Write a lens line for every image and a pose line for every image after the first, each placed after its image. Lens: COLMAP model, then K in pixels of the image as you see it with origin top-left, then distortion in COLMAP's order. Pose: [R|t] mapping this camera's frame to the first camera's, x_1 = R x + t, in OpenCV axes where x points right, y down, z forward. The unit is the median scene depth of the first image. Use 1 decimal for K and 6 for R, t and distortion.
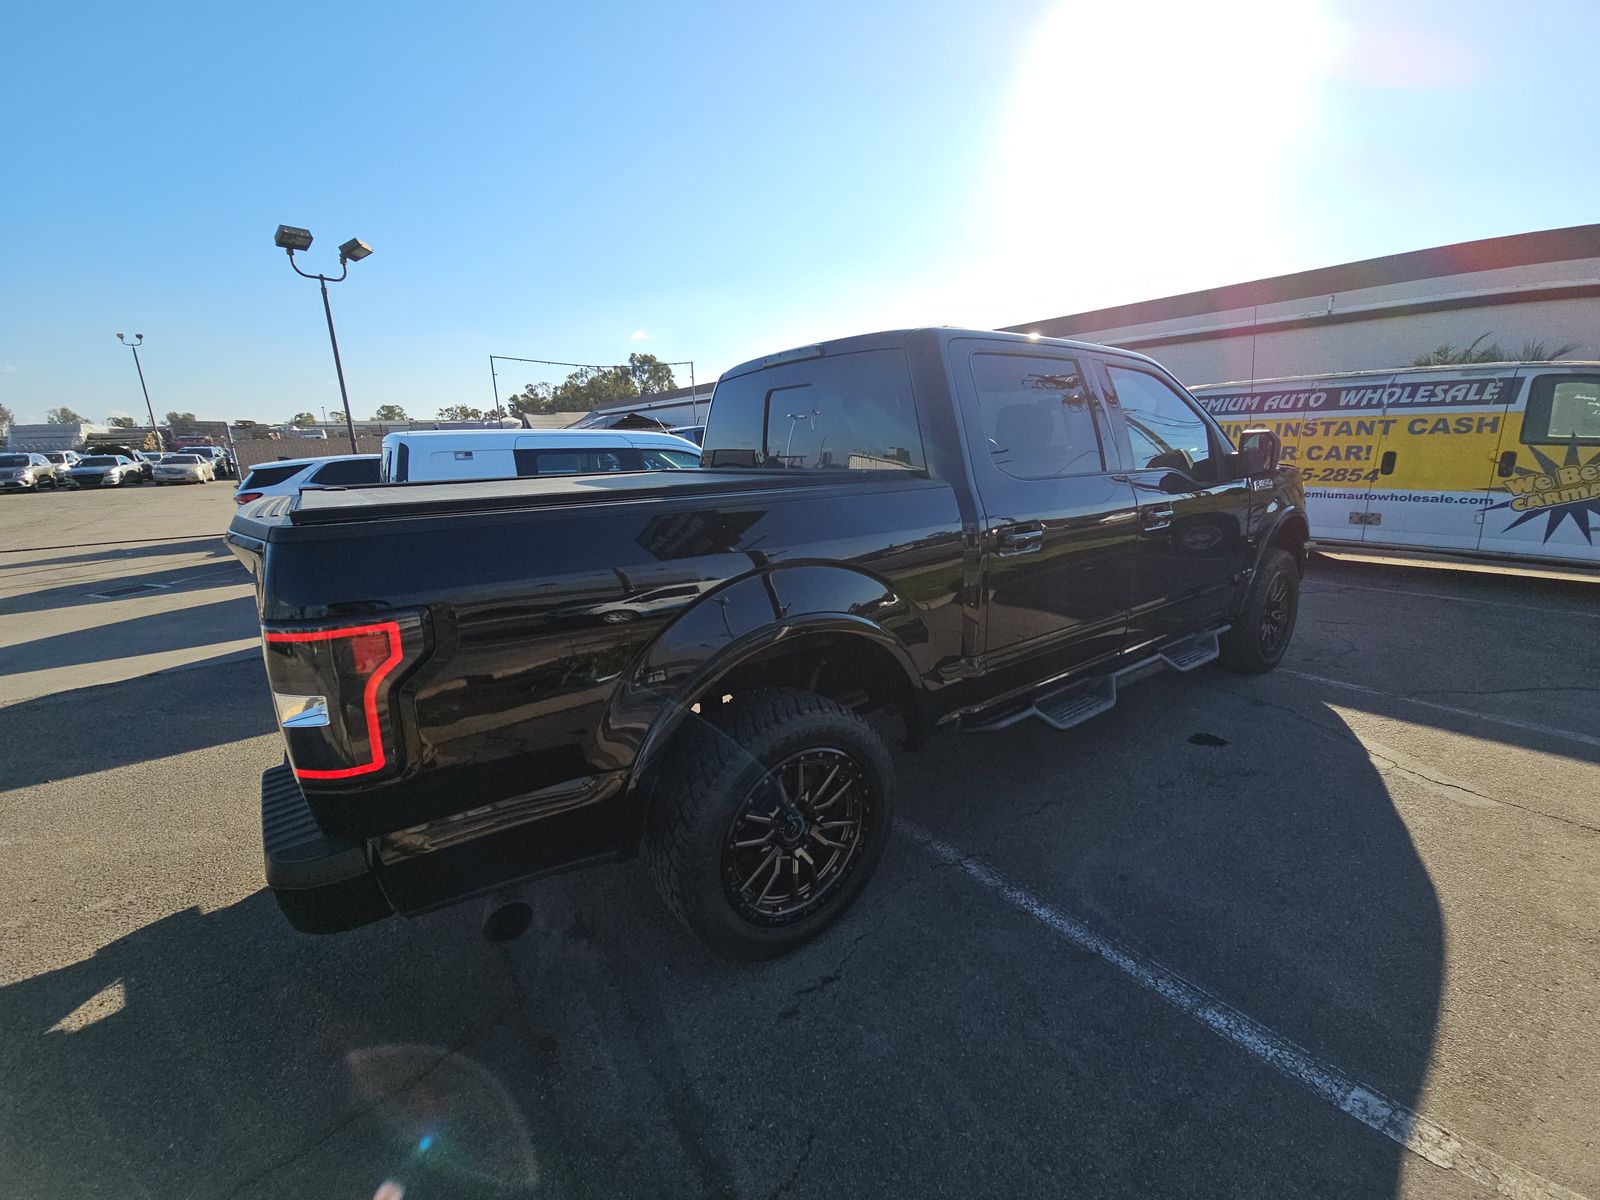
lens RADIAL K [[653.0, 0, 785.7], [0, 653.0, 604.7], [0, 0, 1]] dist [0.006562, -0.007503]
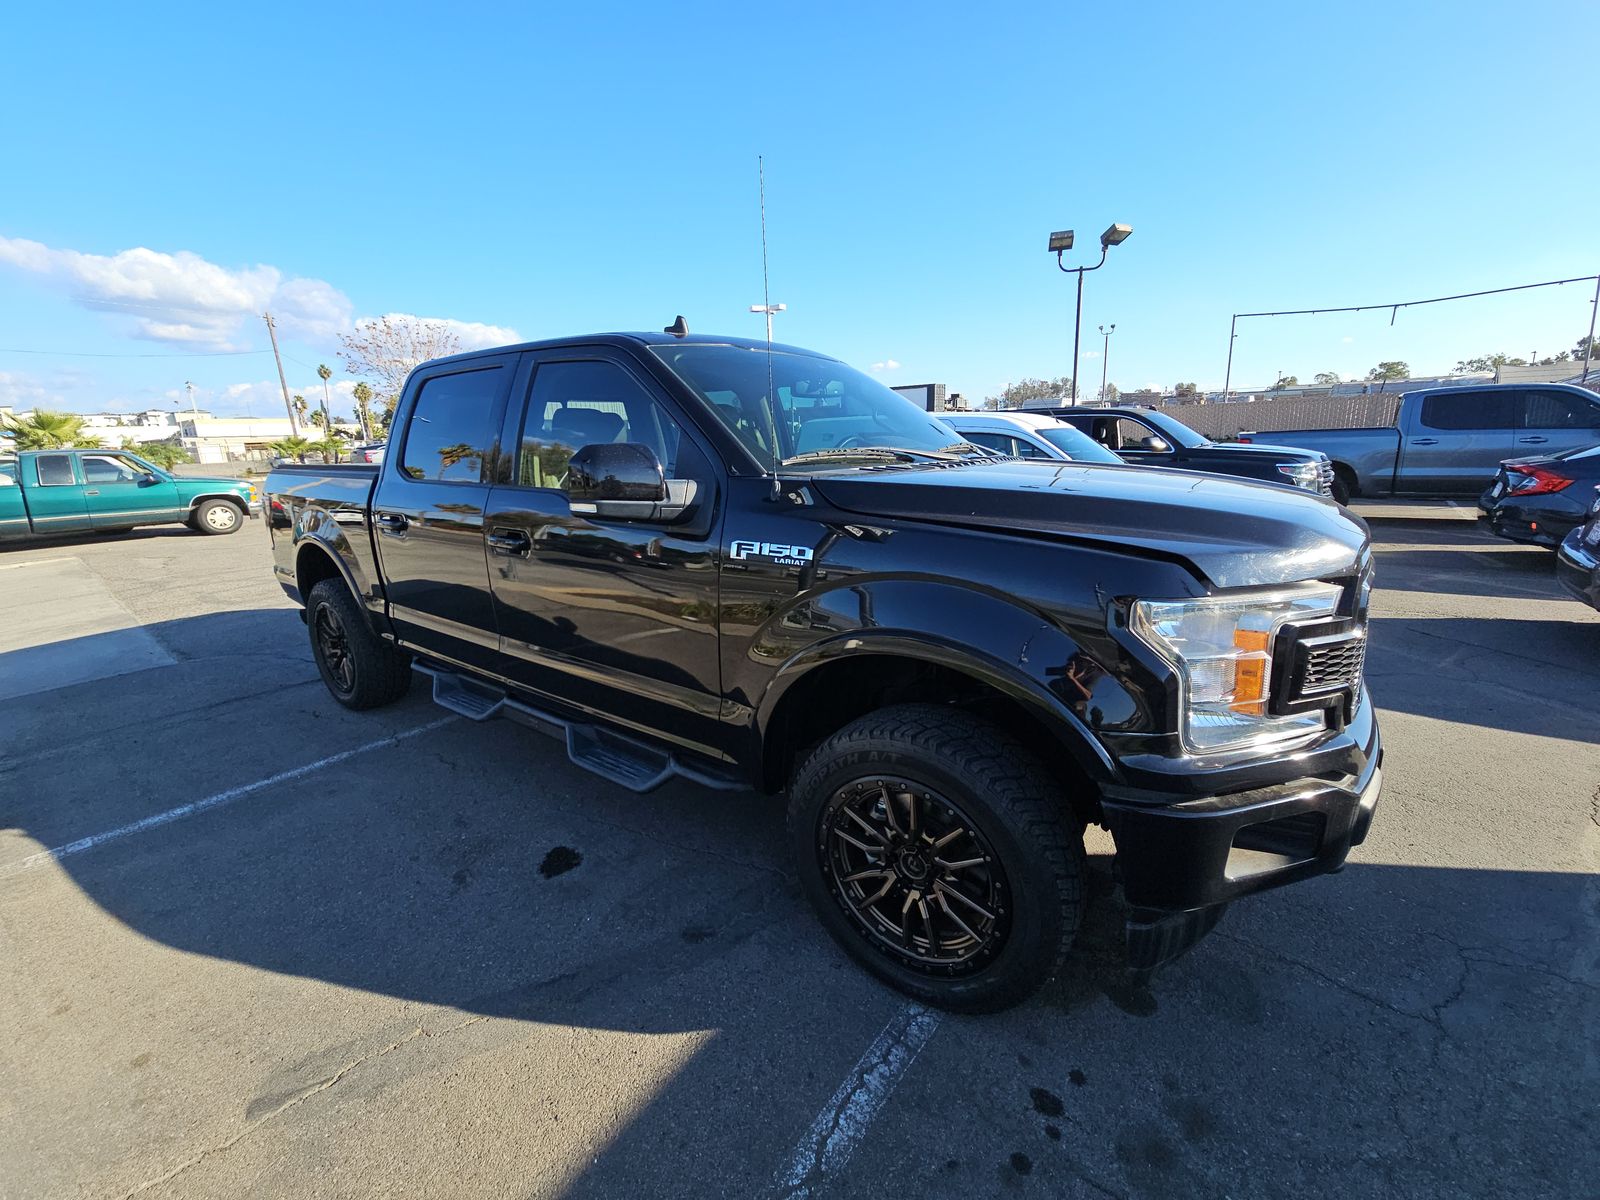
lens RADIAL K [[653.0, 0, 798.0], [0, 653.0, 594.3], [0, 0, 1]] dist [0.006562, -0.007503]
pose [[0.304015, 0.242807, -0.921206, 0.338763], [-0.209175, 0.960391, 0.184104, -0.068922], [0.929420, 0.136722, 0.342762, 0.243761]]
